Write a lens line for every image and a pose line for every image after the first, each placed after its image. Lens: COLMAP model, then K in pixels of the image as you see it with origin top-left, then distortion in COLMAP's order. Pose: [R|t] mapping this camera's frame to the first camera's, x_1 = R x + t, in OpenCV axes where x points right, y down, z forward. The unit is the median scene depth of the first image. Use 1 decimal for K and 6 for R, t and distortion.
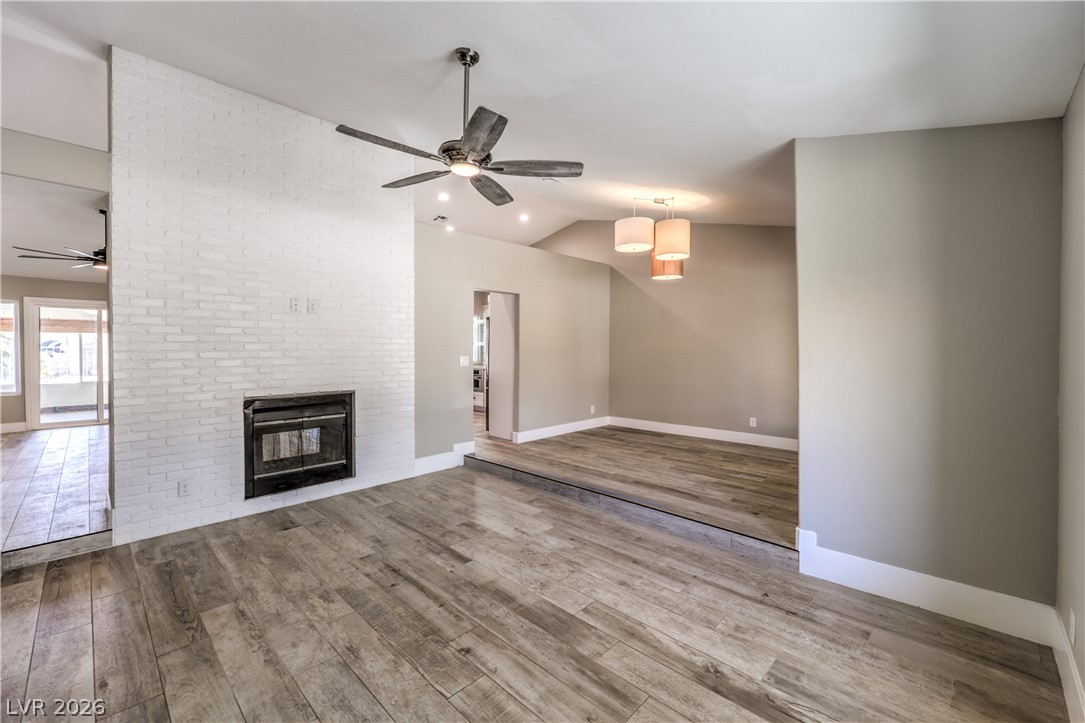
lens RADIAL K [[446.9, 0, 544.1], [0, 446.9, 355.3], [0, 0, 1]] dist [-0.001548, -0.000053]
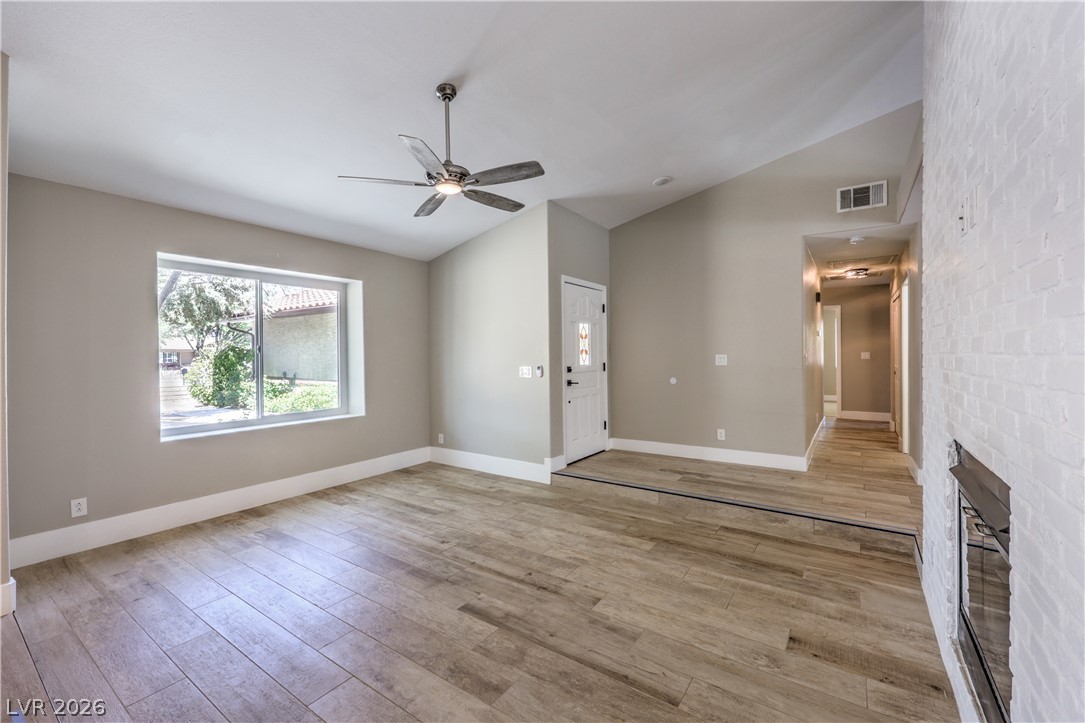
lens RADIAL K [[446.9, 0, 541.9], [0, 446.9, 355.2], [0, 0, 1]] dist [-0.001548, -0.000053]
pose [[-0.985532, 0.008942, -0.169255, -0.190209], [0.005703, 0.999791, 0.019613, -0.004123], [0.169395, 0.018364, -0.985377, 1.928241]]
